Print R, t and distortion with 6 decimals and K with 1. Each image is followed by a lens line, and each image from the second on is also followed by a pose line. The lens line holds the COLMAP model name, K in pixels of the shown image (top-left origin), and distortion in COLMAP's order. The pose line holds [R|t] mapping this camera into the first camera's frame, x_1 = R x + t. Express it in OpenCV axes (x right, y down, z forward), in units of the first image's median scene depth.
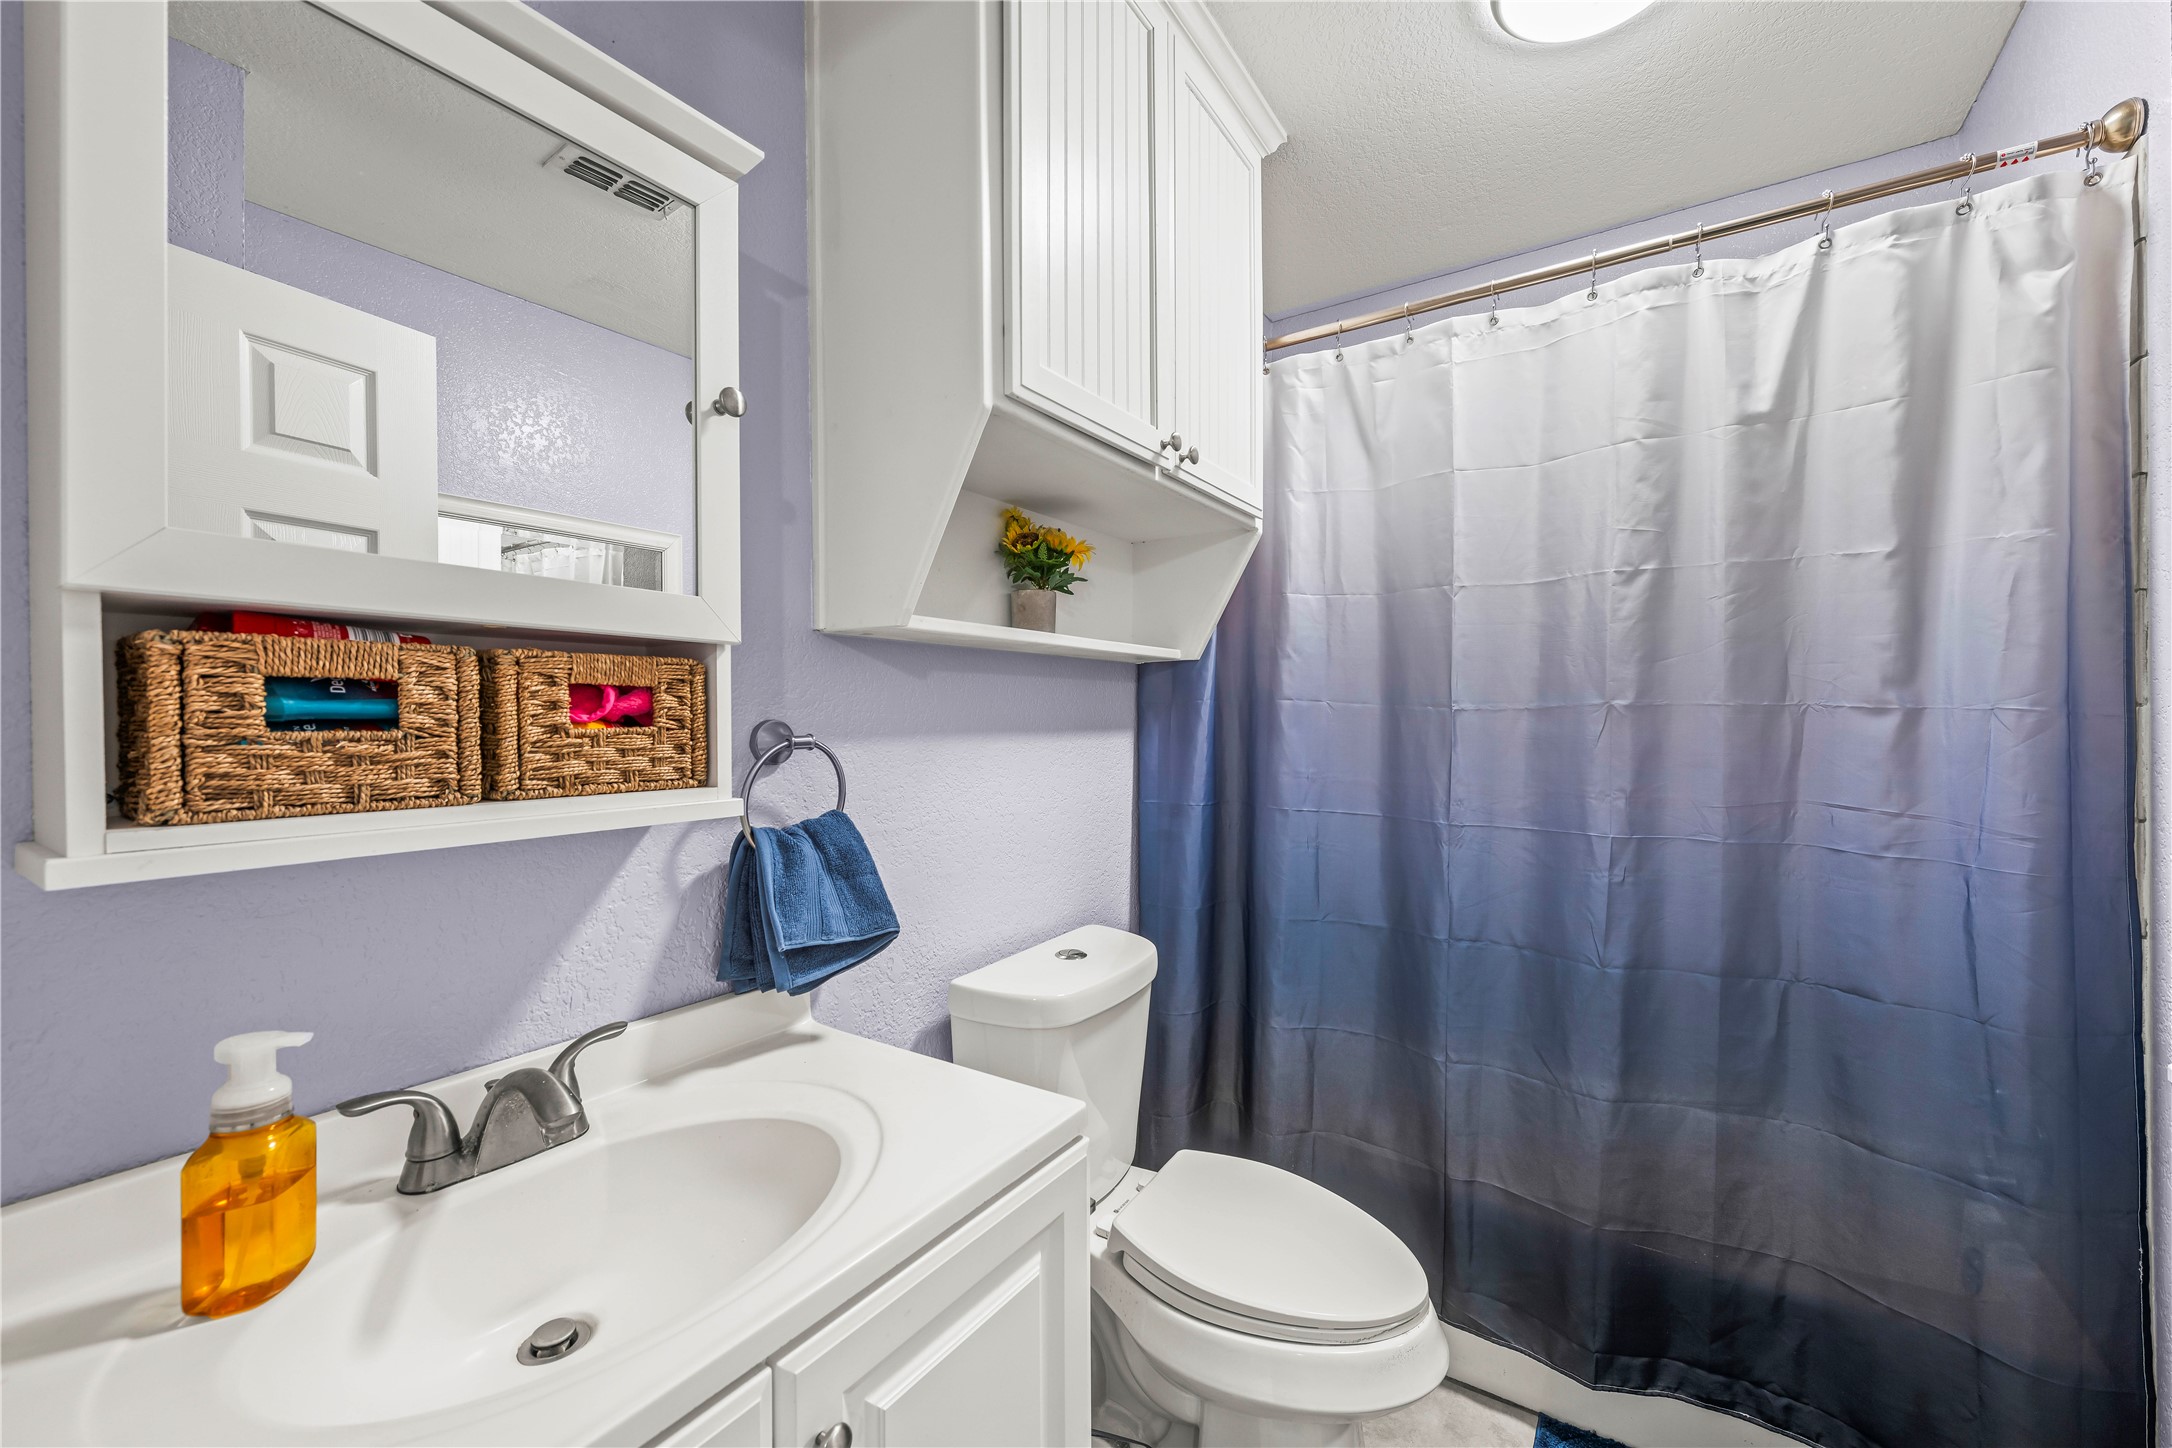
lens RADIAL K [[857.4, 0, 1097.3], [0, 857.4, 728.5], [0, 0, 1]] dist [-0.001074, -0.000382]
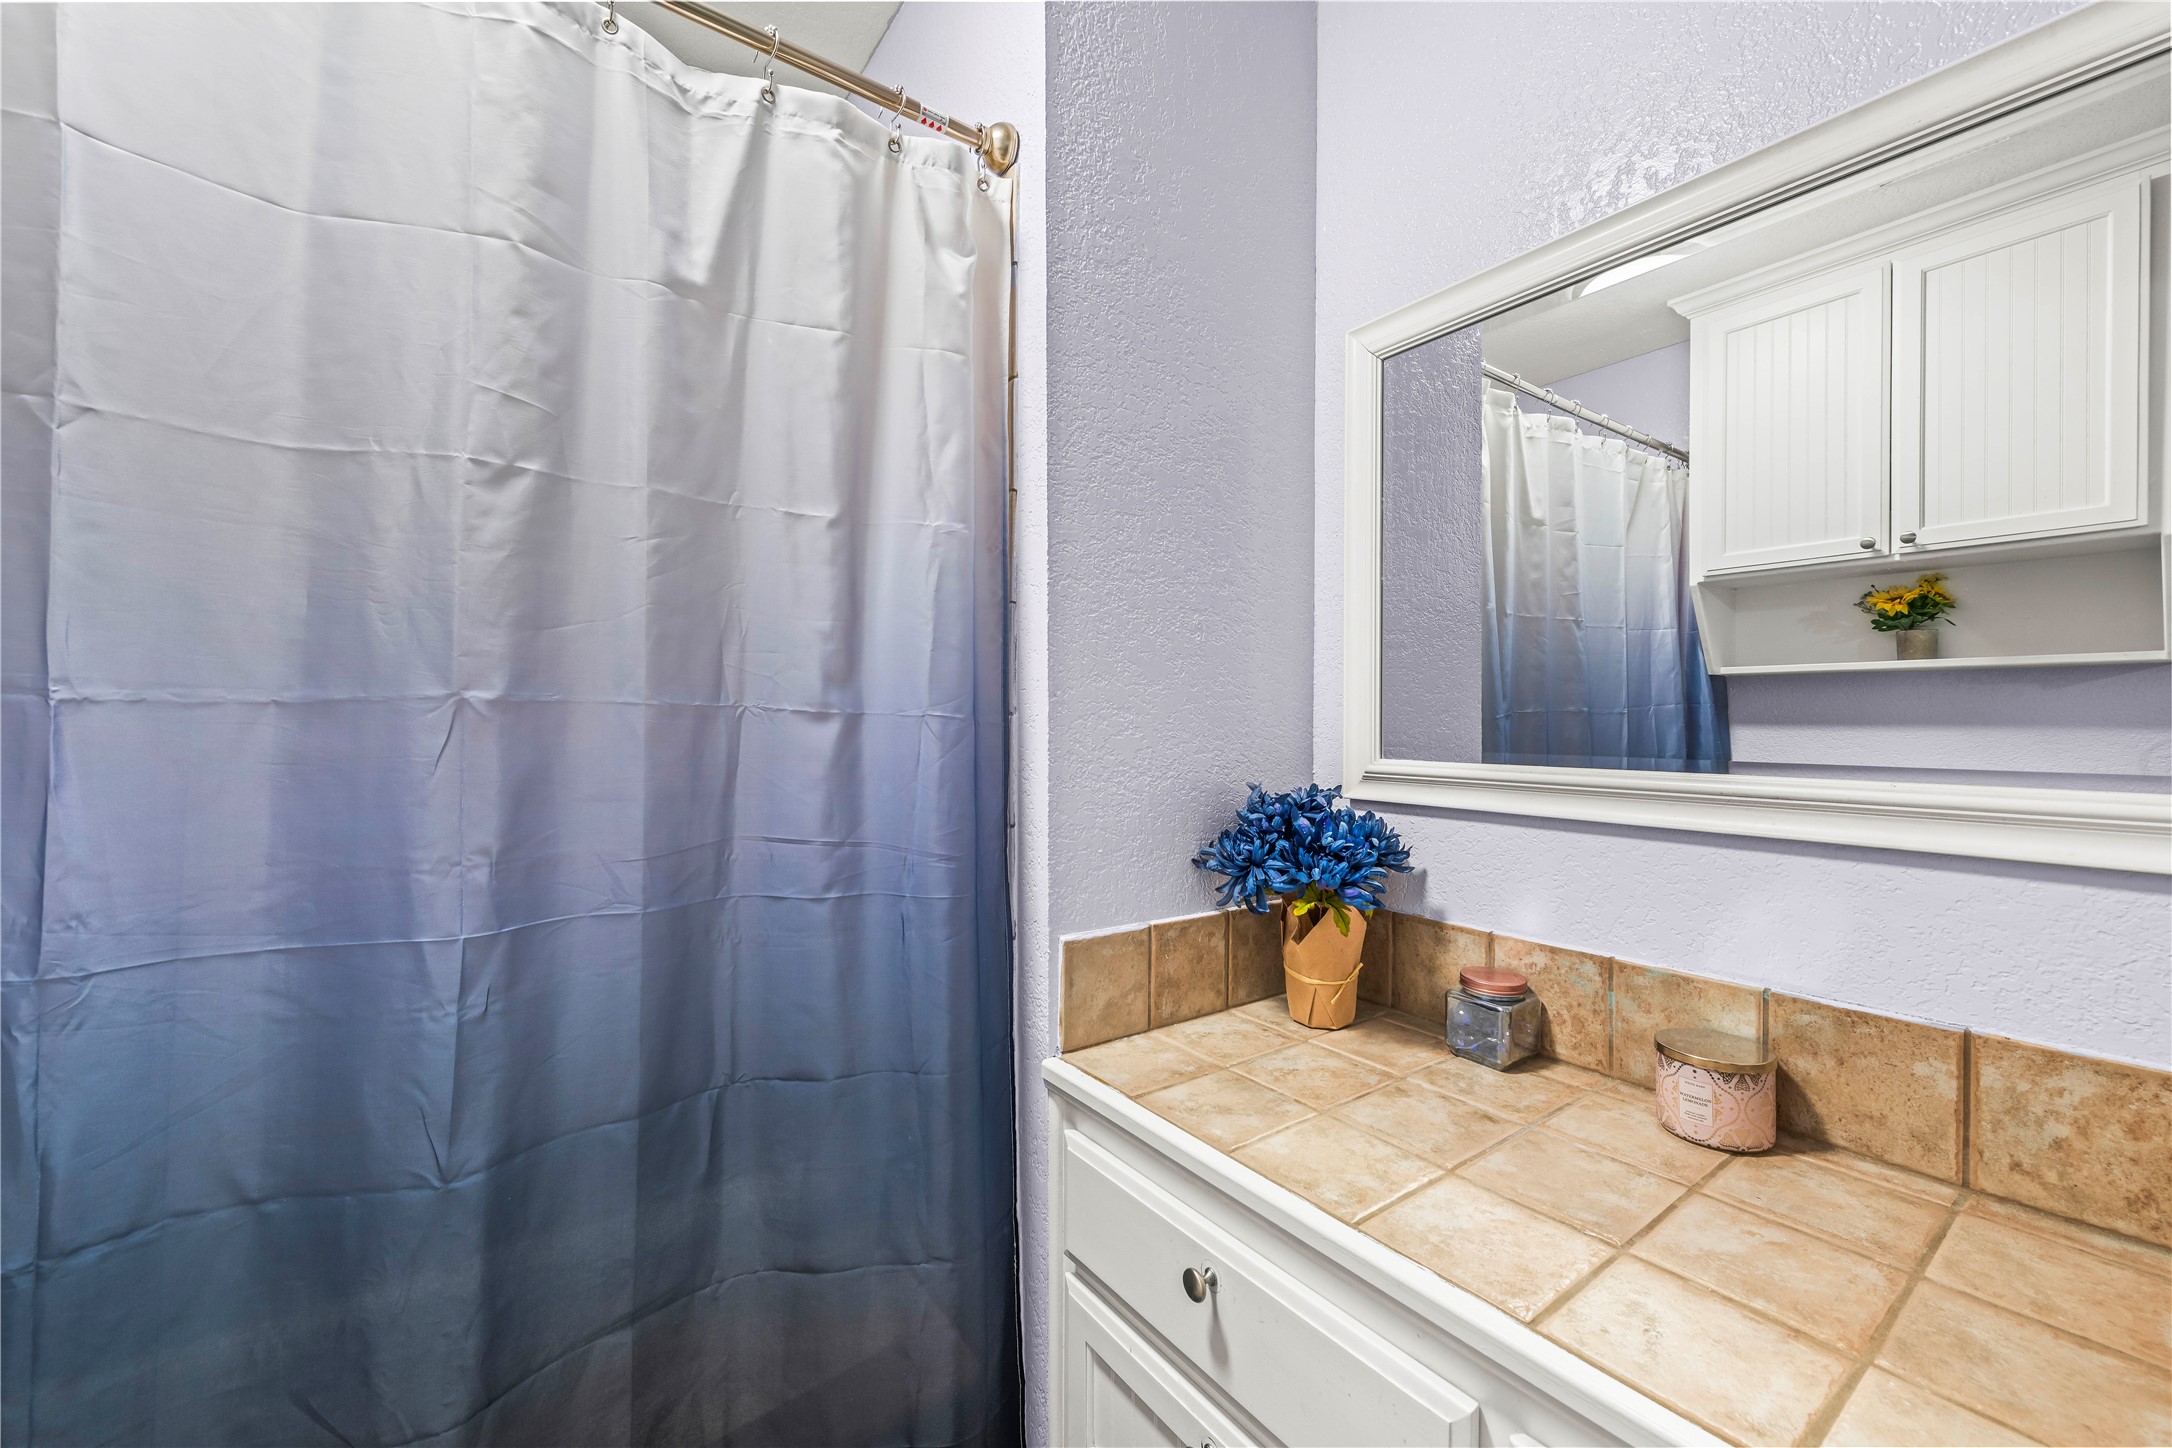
lens RADIAL K [[857.4, 0, 1105.1], [0, 857.4, 723.9], [0, 0, 1]] dist [-0.001074, -0.000382]
pose [[0.353361, 0.003965, 0.935479, 0.238124], [0.002085, 0.999985, -0.005026, -0.008114], [-0.935485, 0.003726, 0.353347, 0.433190]]
